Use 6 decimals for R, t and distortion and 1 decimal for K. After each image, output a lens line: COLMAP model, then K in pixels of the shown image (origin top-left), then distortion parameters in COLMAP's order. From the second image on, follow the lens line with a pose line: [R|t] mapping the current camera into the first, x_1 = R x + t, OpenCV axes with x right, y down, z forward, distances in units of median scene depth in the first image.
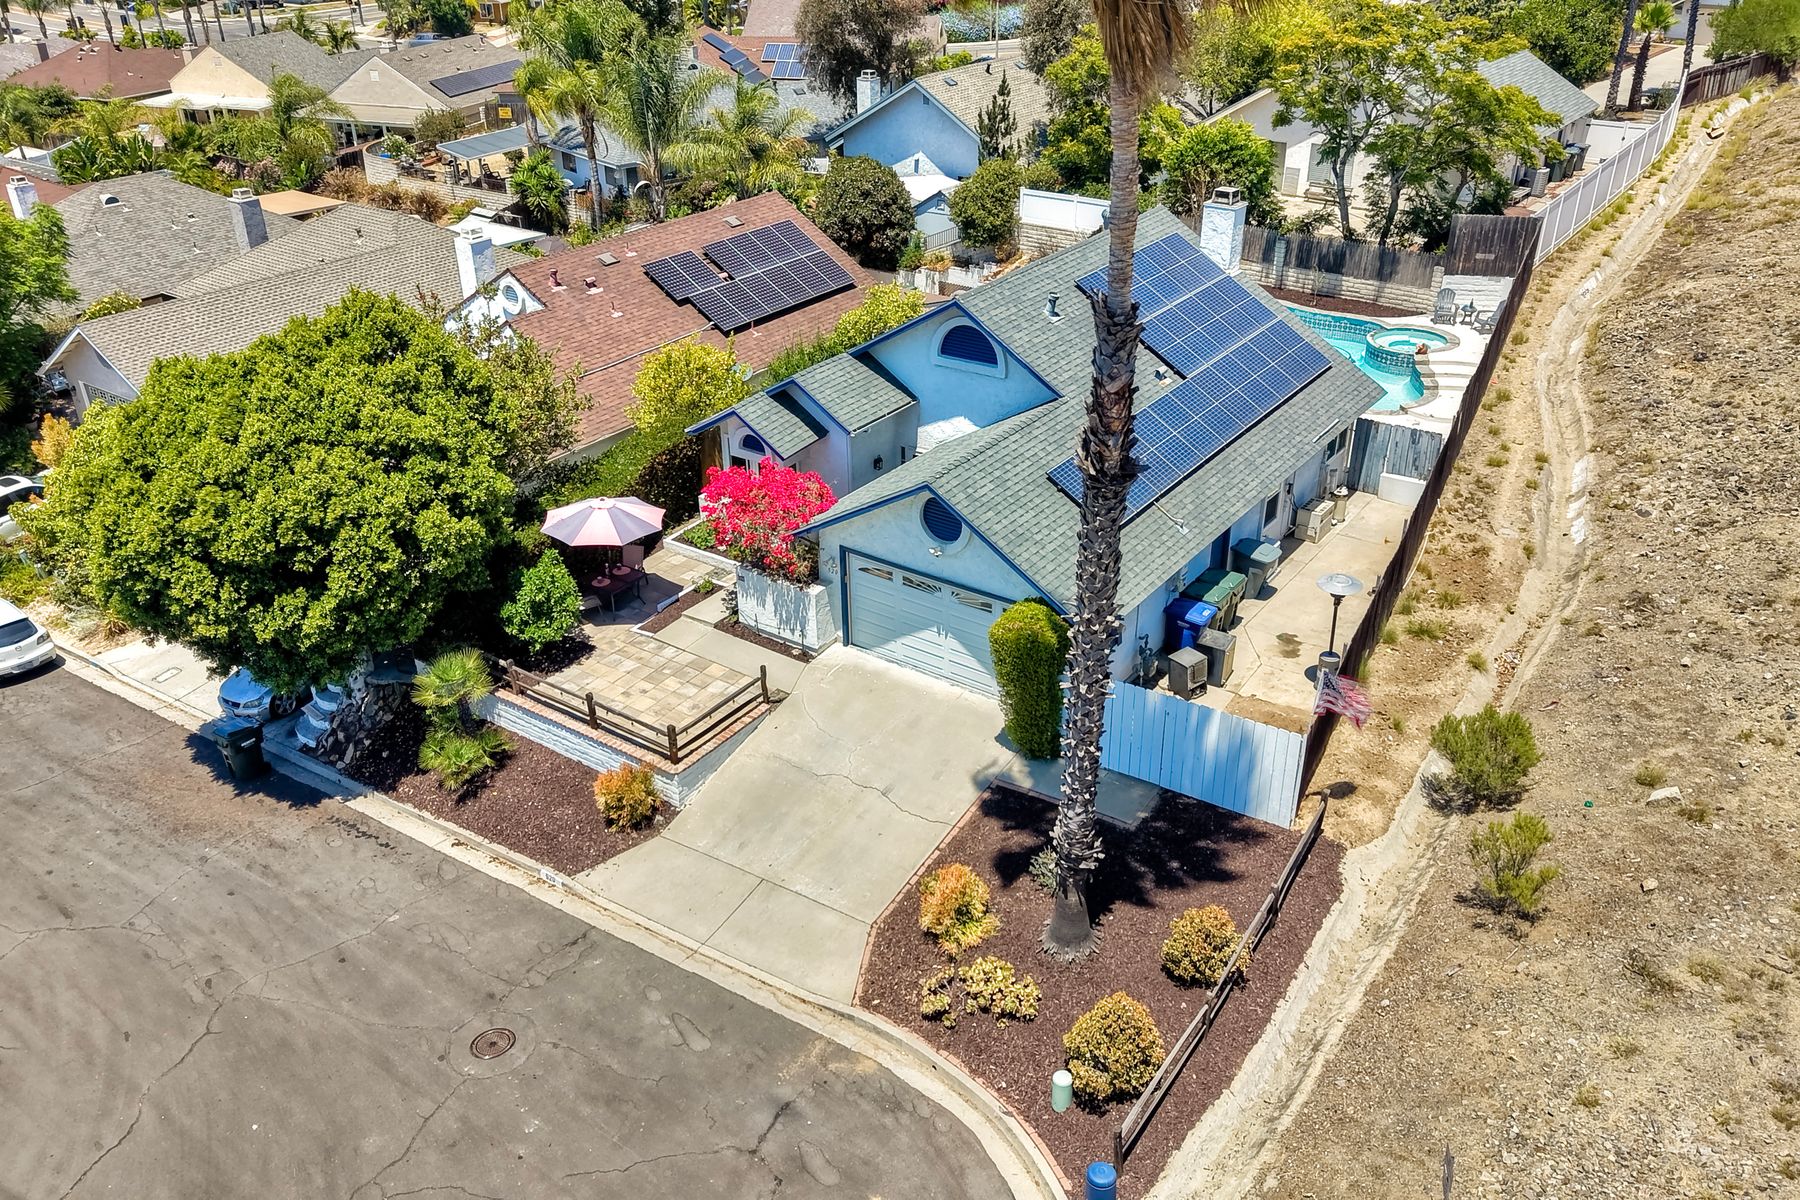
lens RADIAL K [[1431.5, 0, 915.1], [0, 1431.5, 603.6], [0, 0, 1]] dist [0.008041, -0.002870]
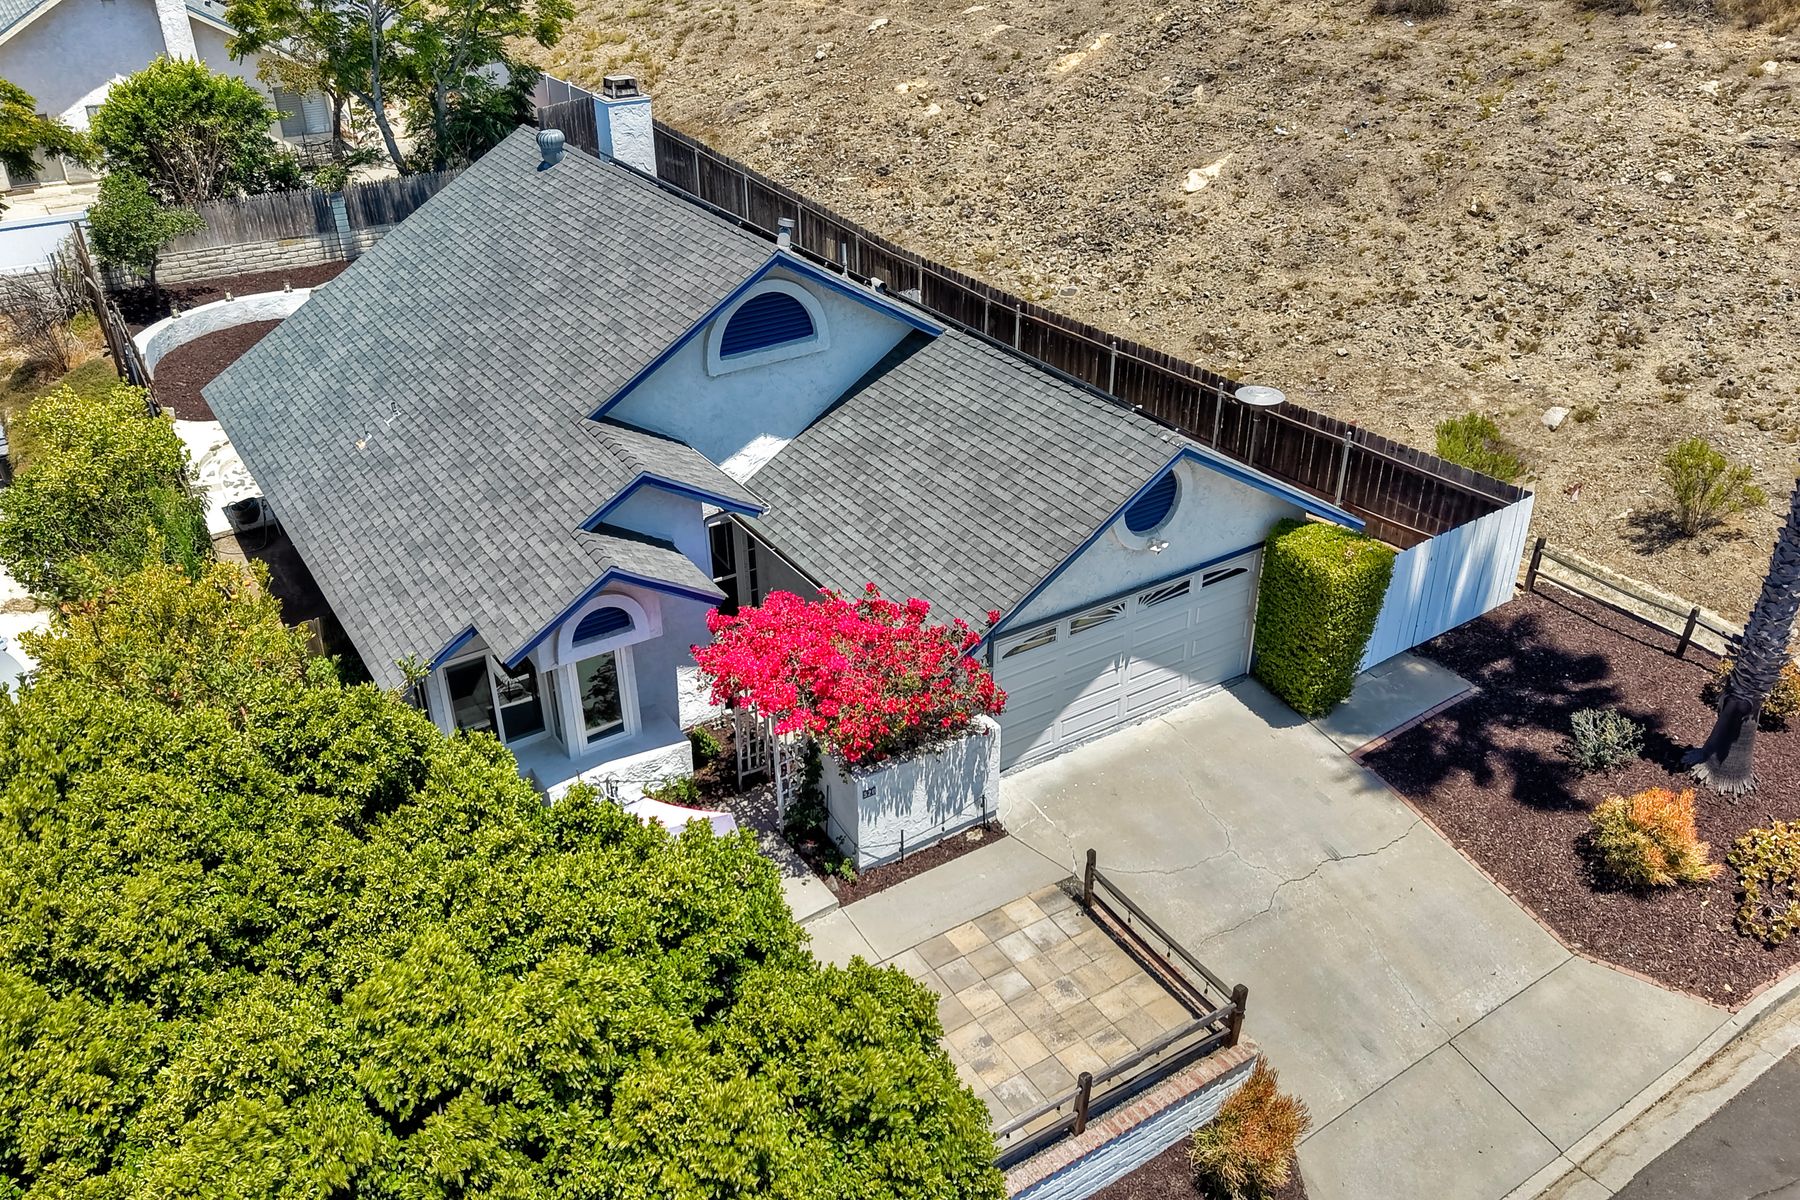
lens RADIAL K [[1397.4, 0, 900.0], [0, 1397.4, 600.0], [0, 0, 1]] dist [0.075994, -0.155069]
pose [[0.382015, -0.458749, 0.802255, -0.597133], [0.444684, 0.852238, 0.275583, -0.262612], [-0.810136, 0.251473, 0.529567, 0.751548]]
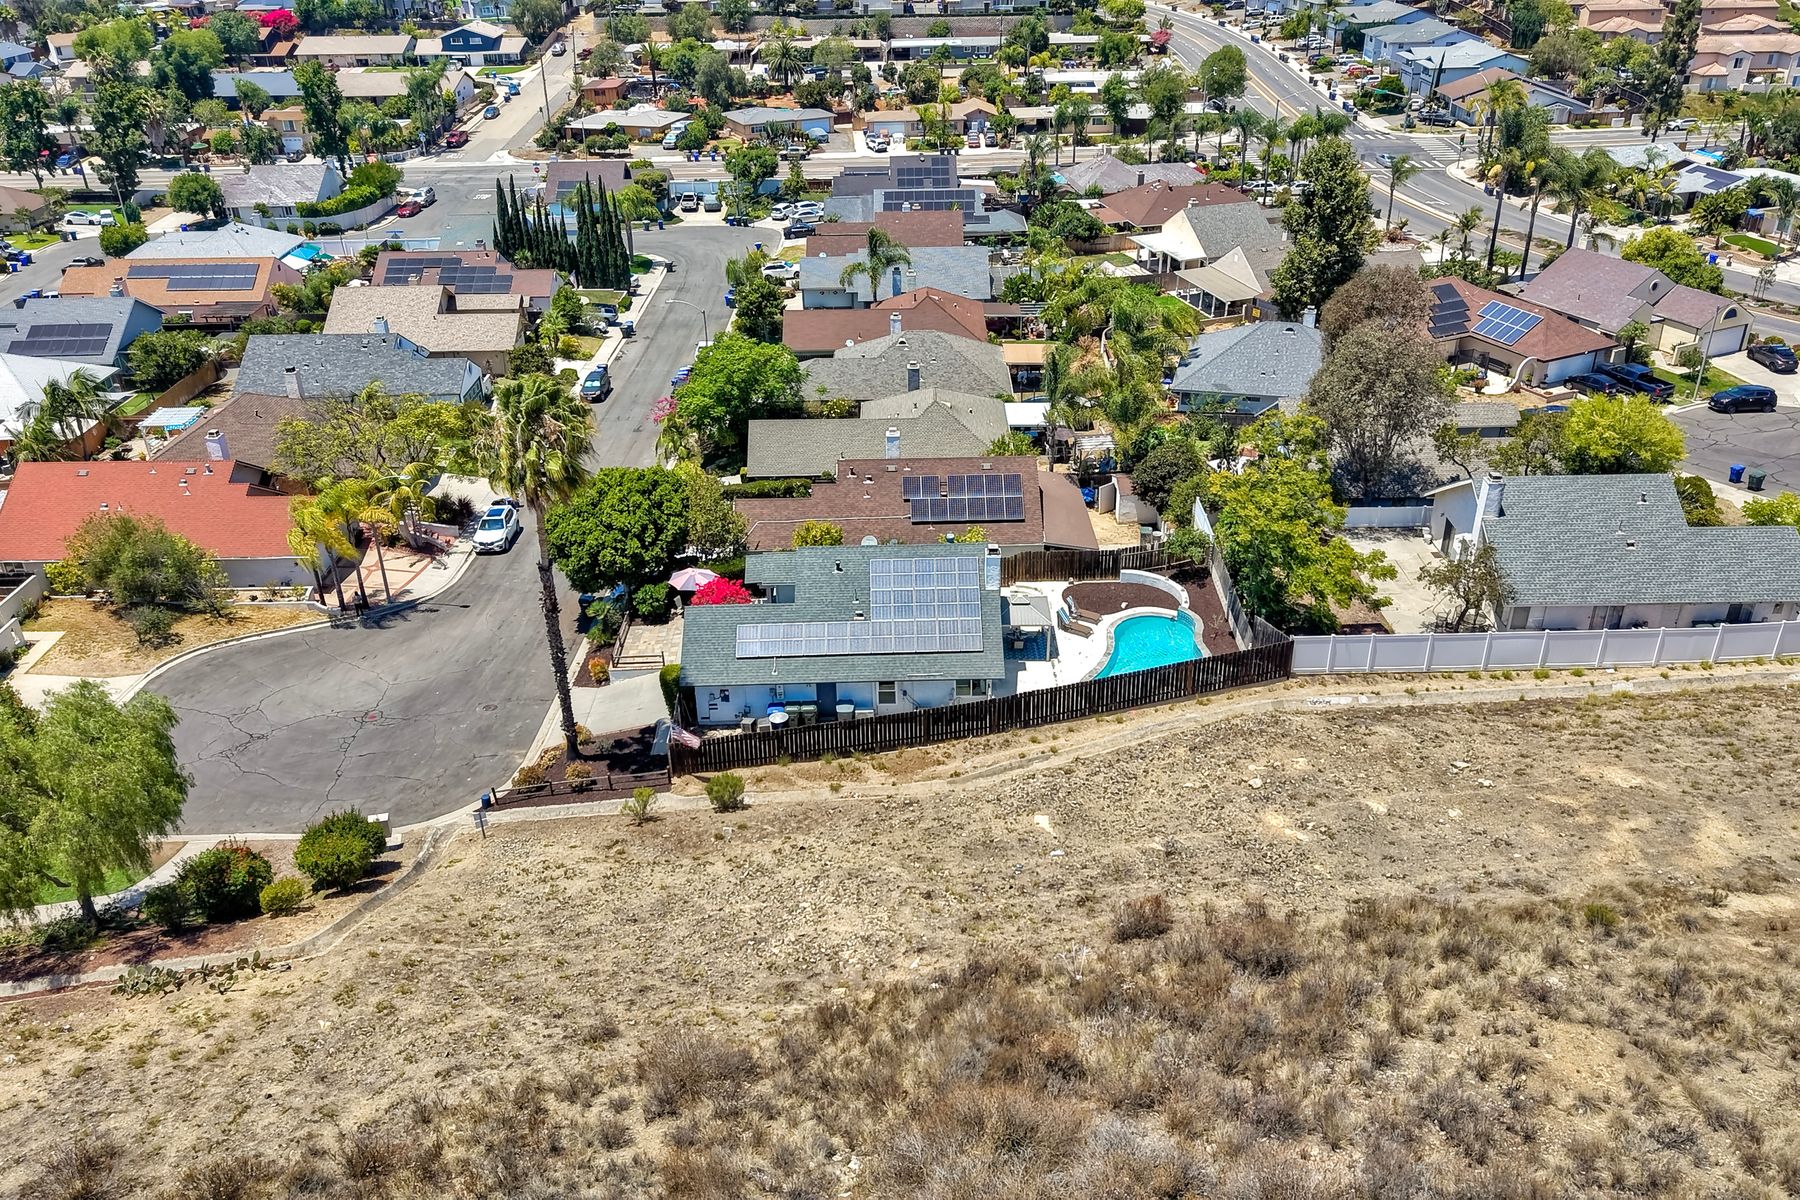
lens RADIAL K [[1397.4, 0, 900.0], [0, 1397.4, 600.0], [0, 0, 1]] dist [0.075994, -0.155069]
pose [[0.585694, 0.385989, -0.712724, 2.004999], [-0.375220, 0.908551, 0.183699, -0.696346], [0.718452, 0.159837, 0.676963, -0.460580]]
